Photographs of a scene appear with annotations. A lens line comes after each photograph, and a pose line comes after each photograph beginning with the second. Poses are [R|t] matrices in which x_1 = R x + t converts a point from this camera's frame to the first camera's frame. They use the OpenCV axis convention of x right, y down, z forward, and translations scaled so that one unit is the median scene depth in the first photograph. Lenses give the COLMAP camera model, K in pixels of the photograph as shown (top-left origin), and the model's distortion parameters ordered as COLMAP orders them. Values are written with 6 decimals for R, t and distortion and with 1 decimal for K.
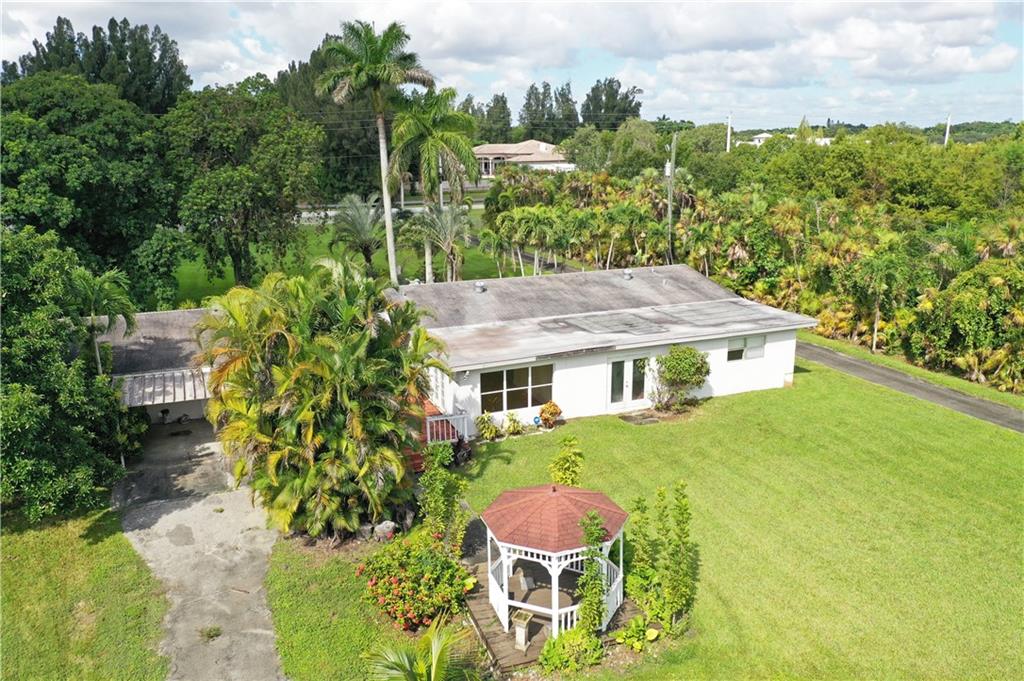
lens RADIAL K [[806.8, 0, 512.0], [0, 806.8, 340.5], [0, 0, 1]] dist [0.007234, -0.008049]
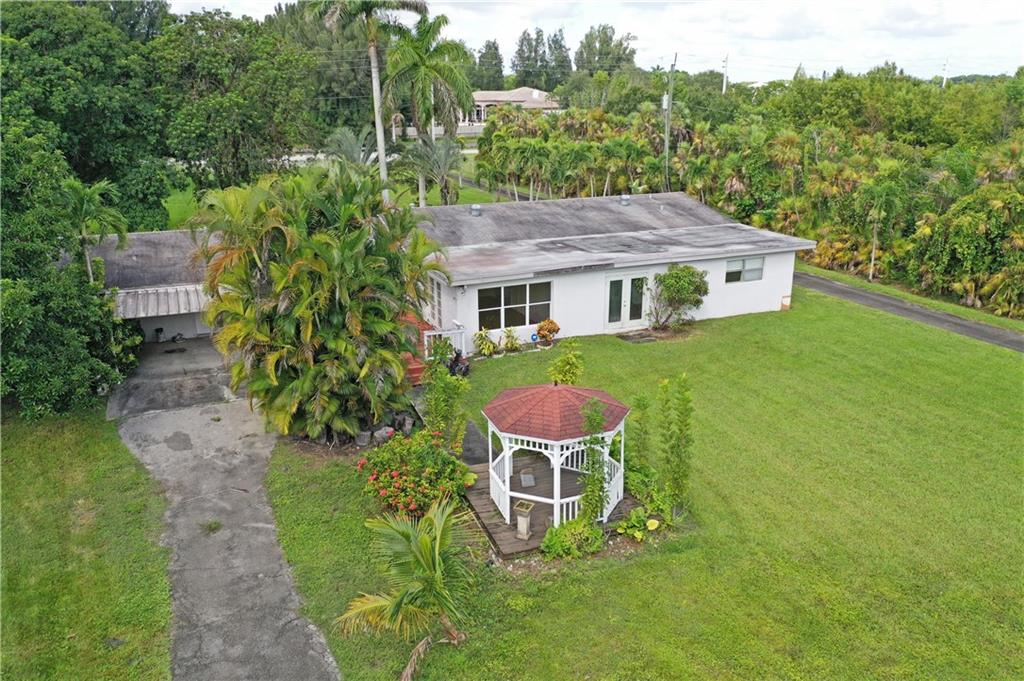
lens RADIAL K [[806.8, 0, 512.0], [0, 806.8, 340.5], [0, 0, 1]] dist [0.007234, -0.008049]
pose [[0.999935, 0.001340, 0.011333, -0.007781], [-0.001941, 0.998585, 0.053152, 0.046302], [-0.011246, -0.053170, 0.998522, 0.005851]]
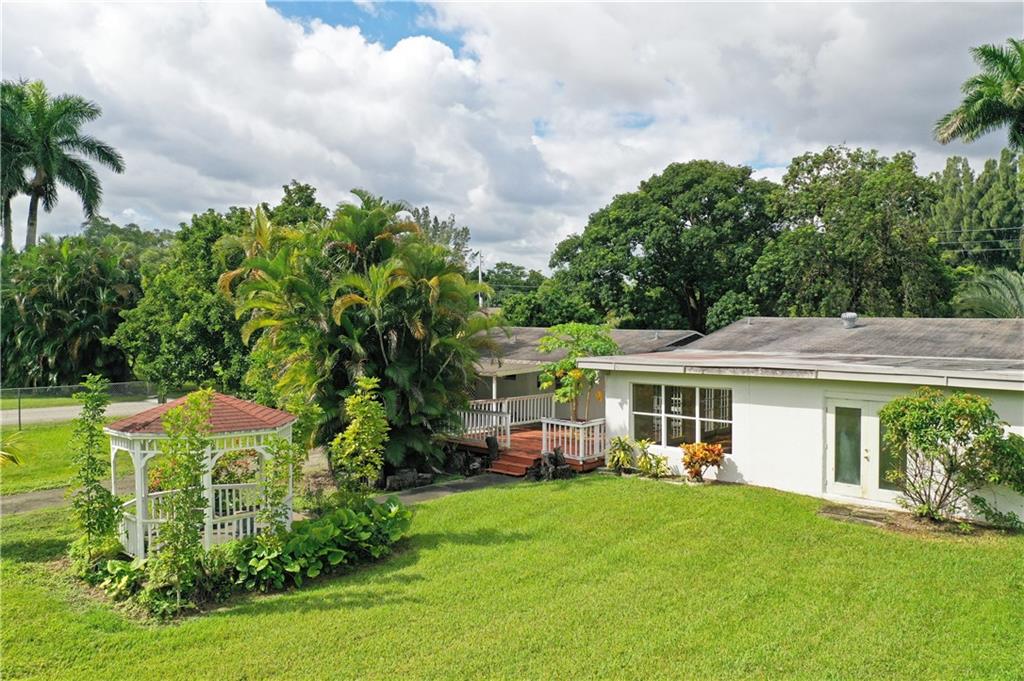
lens RADIAL K [[806.8, 0, 512.0], [0, 806.8, 340.5], [0, 0, 1]] dist [0.007234, -0.008049]
pose [[0.411368, 0.036449, -0.910740, 0.539217], [-0.225520, 0.972202, -0.062955, 0.067376], [0.883129, 0.231288, 0.408153, 0.538333]]
